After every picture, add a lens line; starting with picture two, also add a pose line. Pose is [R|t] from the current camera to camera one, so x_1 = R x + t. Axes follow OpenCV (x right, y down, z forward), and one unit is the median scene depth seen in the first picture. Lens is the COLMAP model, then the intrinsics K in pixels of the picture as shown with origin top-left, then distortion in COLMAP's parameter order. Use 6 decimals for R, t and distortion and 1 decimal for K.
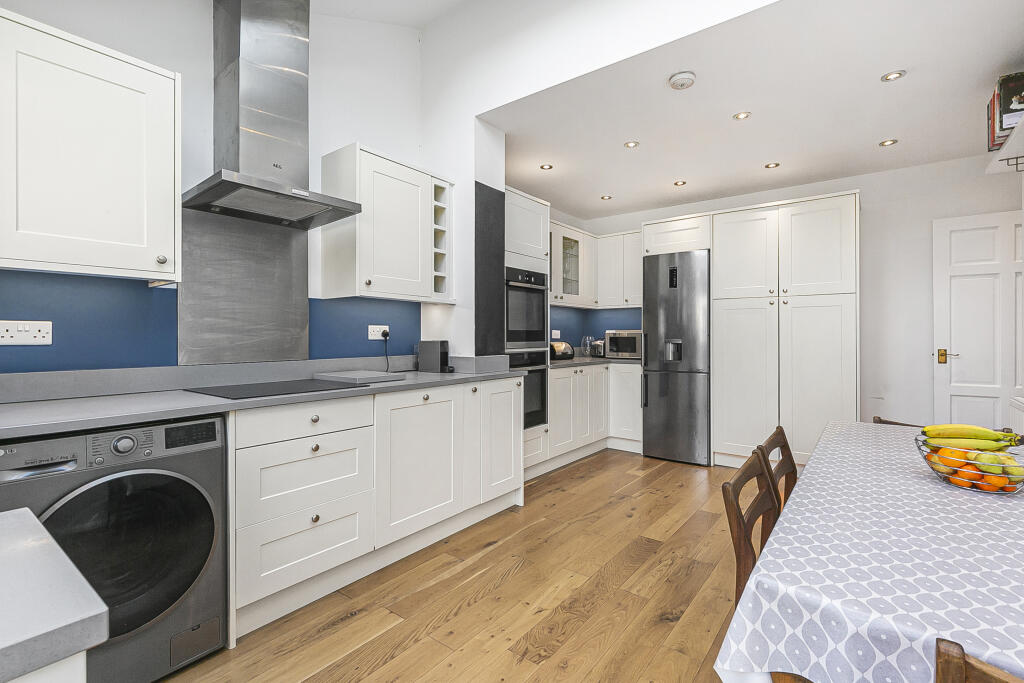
lens RADIAL K [[467.5, 0, 516.6], [0, 467.5, 344.6], [0, 0, 1]] dist [-0.000834, -0.000415]
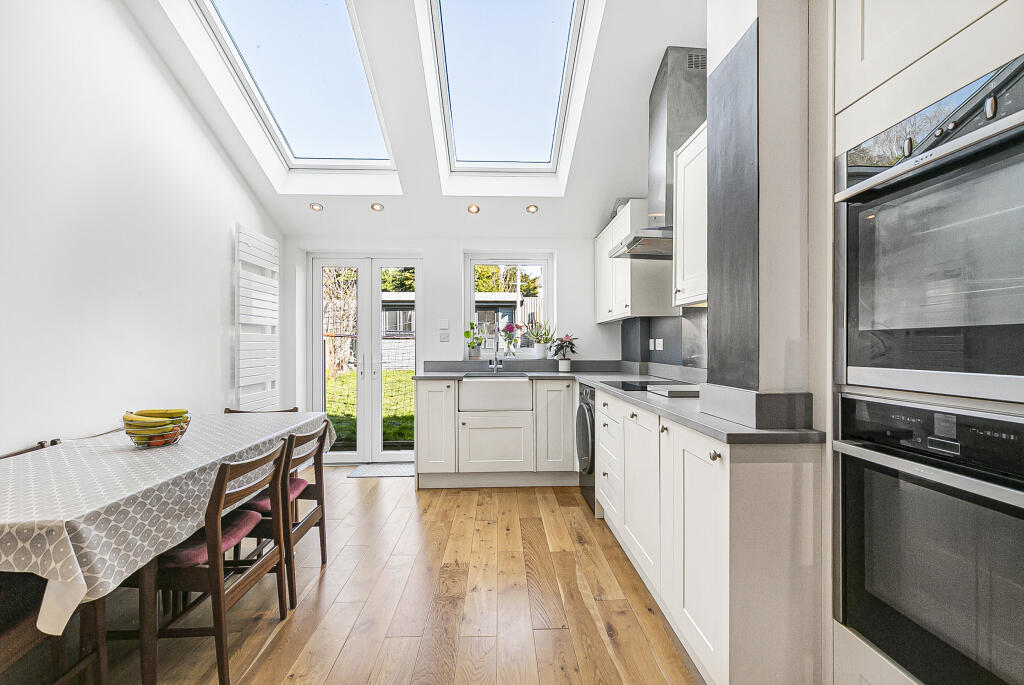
lens RADIAL K [[467.5, 0, 516.6], [0, 467.5, 345.6], [0, 0, 1]] dist [-0.000834, -0.000415]
pose [[-0.774007, 0.003804, -0.633165, 0.605043], [-0.009111, 0.999811, 0.017145, -0.038127], [0.633111, 0.019039, -0.773827, 1.697402]]
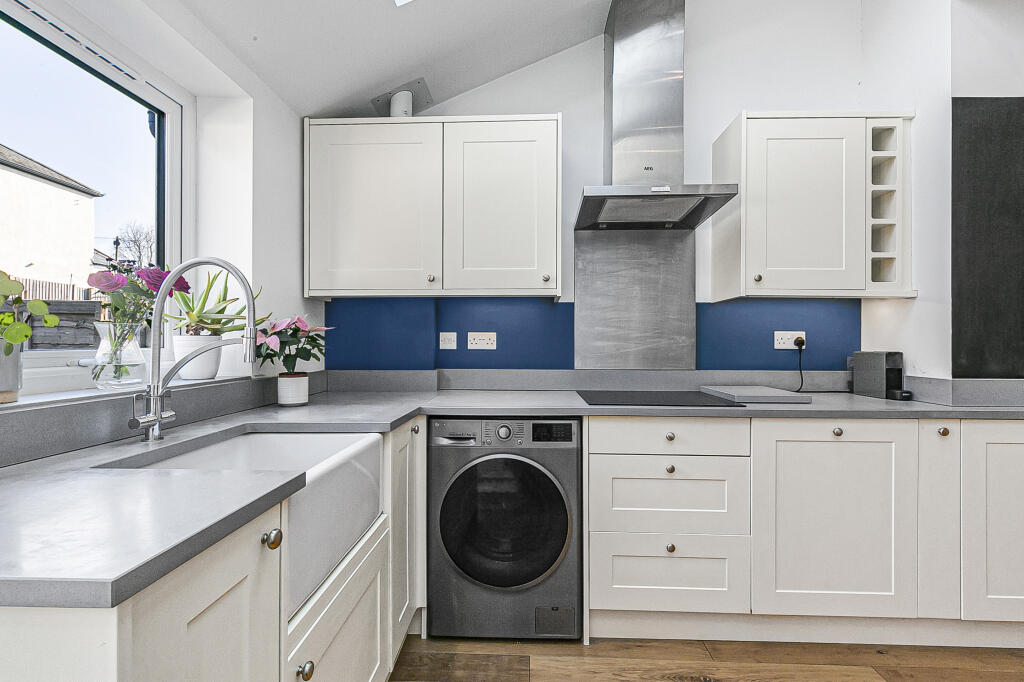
lens RADIAL K [[467.5, 0, 516.6], [0, 467.5, 344.1], [0, 0, 1]] dist [-0.000834, -0.000415]
pose [[0.568290, 0.005557, -0.822810, 0.118129], [-0.020054, 0.999774, -0.007098, -0.005256], [0.822584, 0.020535, 0.568273, 0.207352]]
